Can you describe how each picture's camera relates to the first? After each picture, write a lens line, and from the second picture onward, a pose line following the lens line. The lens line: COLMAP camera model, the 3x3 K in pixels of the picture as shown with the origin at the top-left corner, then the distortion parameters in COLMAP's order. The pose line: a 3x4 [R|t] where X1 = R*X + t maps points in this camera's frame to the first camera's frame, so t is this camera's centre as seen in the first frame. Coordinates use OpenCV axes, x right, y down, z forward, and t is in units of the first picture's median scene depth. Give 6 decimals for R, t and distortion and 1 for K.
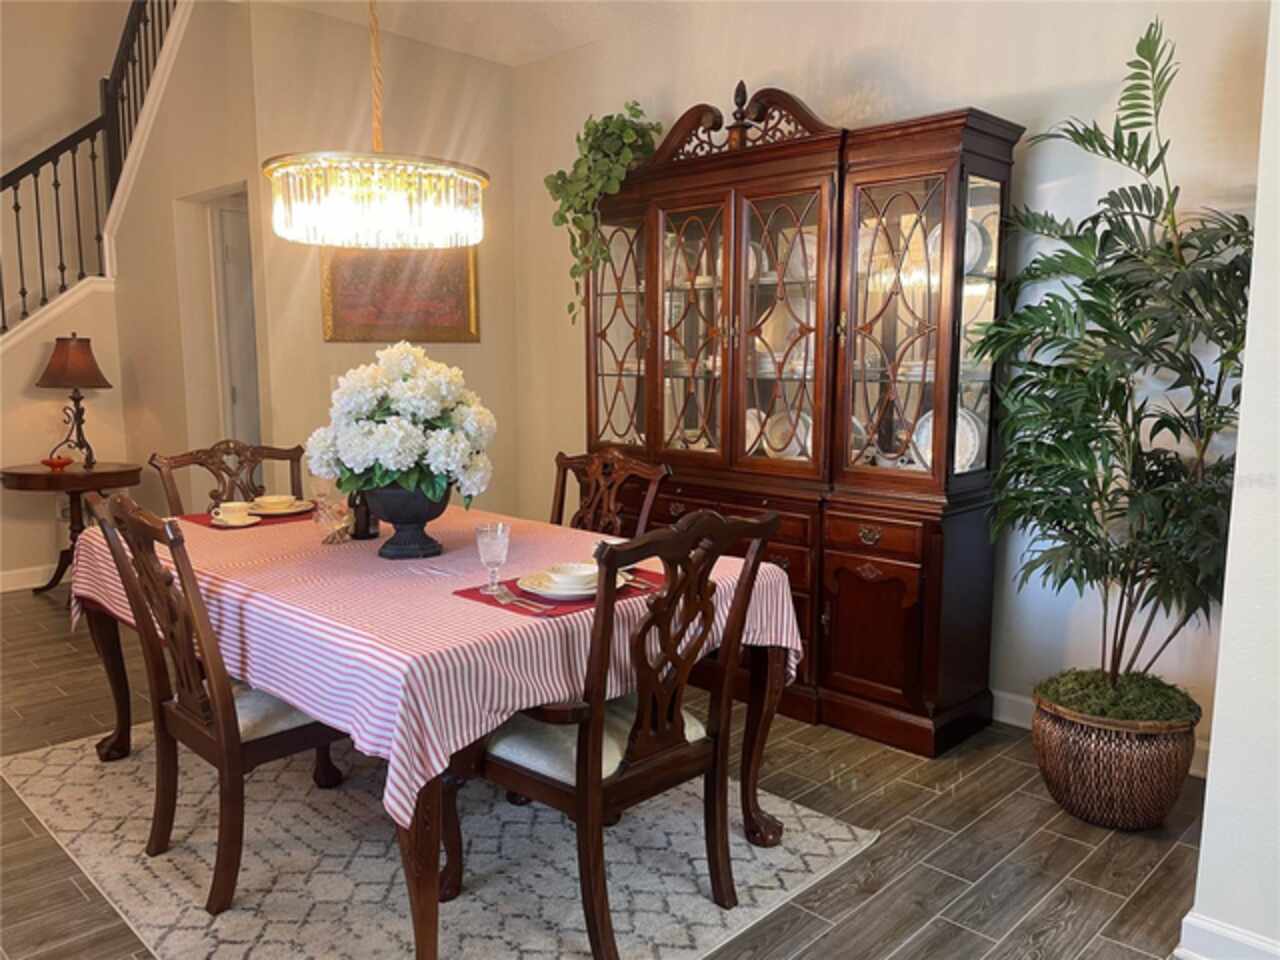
lens RADIAL K [[970.7, 0, 641.0], [0, 970.7, 477.1], [0, 0, 1]] dist [0.062339, -0.084449]
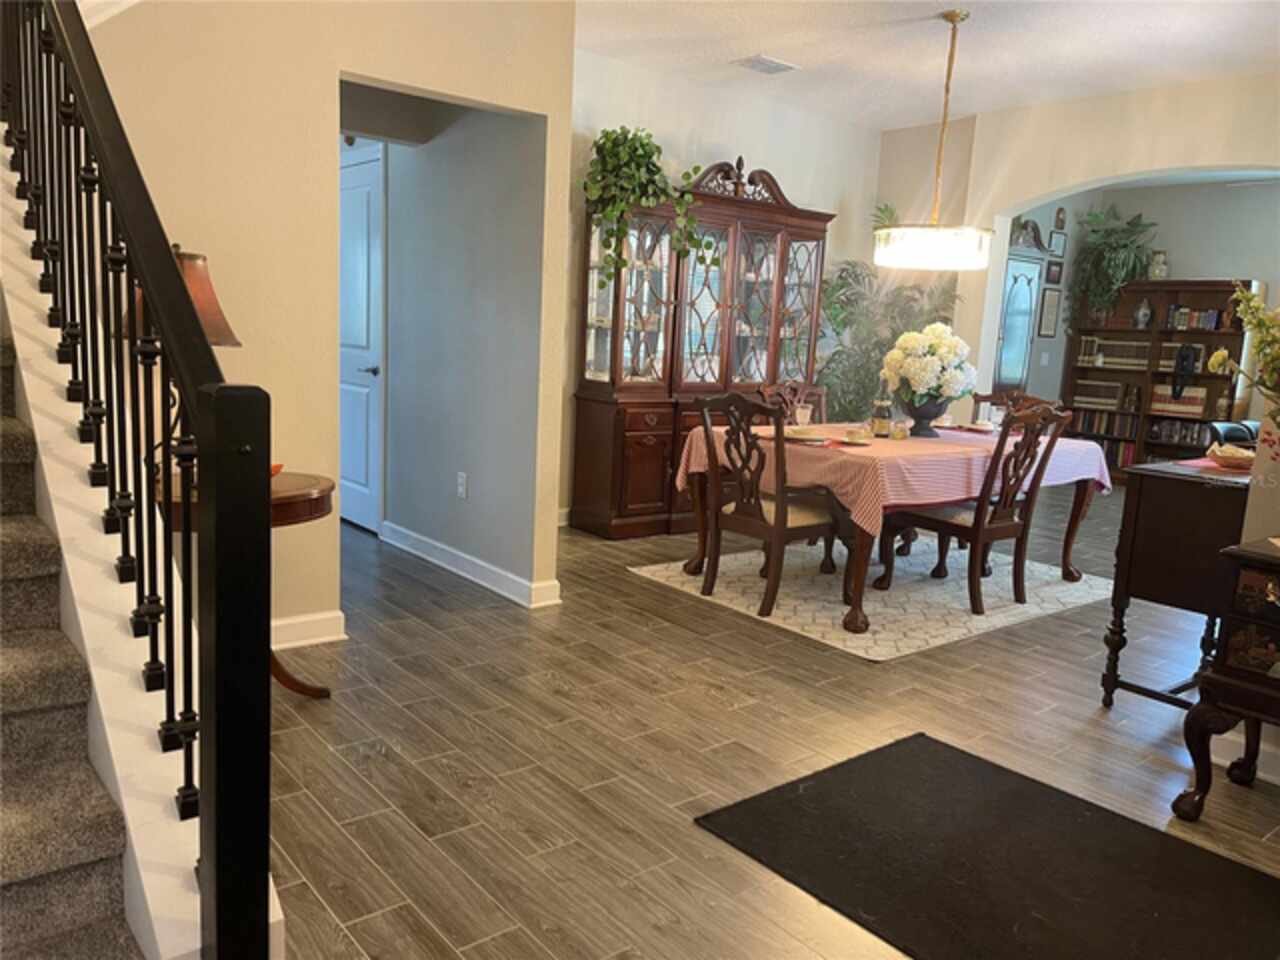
lens RADIAL K [[970.7, 0, 642.7], [0, 970.7, 483.8], [0, 0, 1]] dist [0.062339, -0.084449]
pose [[0.105313, -0.157510, 0.981886, -1.659780], [0.074277, 0.985864, 0.150182, -0.117786], [-0.991661, 0.057116, 0.115524, 1.019482]]
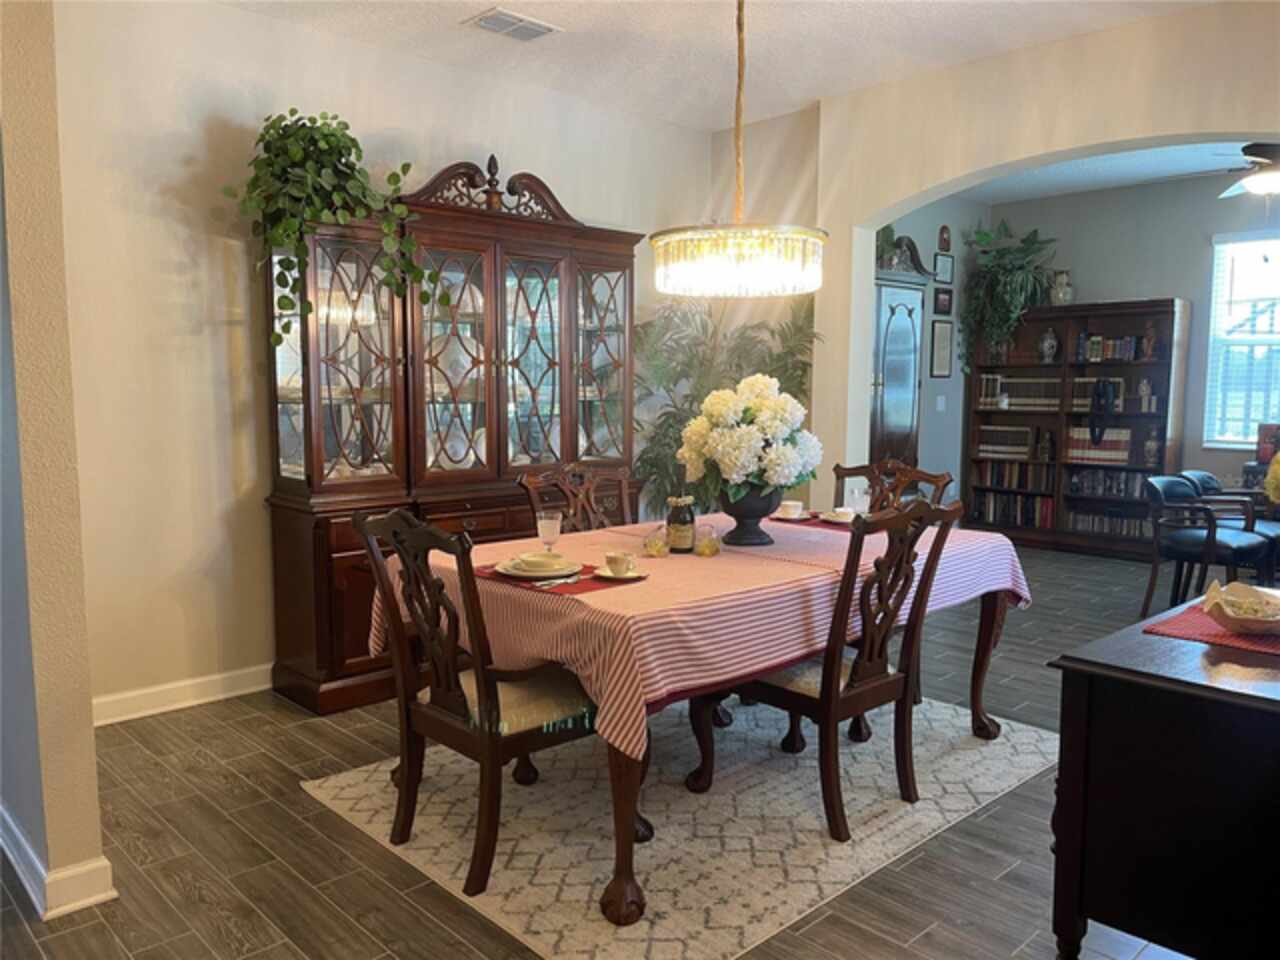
lens RADIAL K [[970.7, 0, 633.4], [0, 970.7, 480.7], [0, 0, 1]] dist [0.062339, -0.084449]
pose [[0.035578, -0.106540, 0.993672, -1.137796], [0.125489, 0.986907, 0.101322, -0.112218], [-0.991457, 0.121090, 0.048482, 0.831370]]
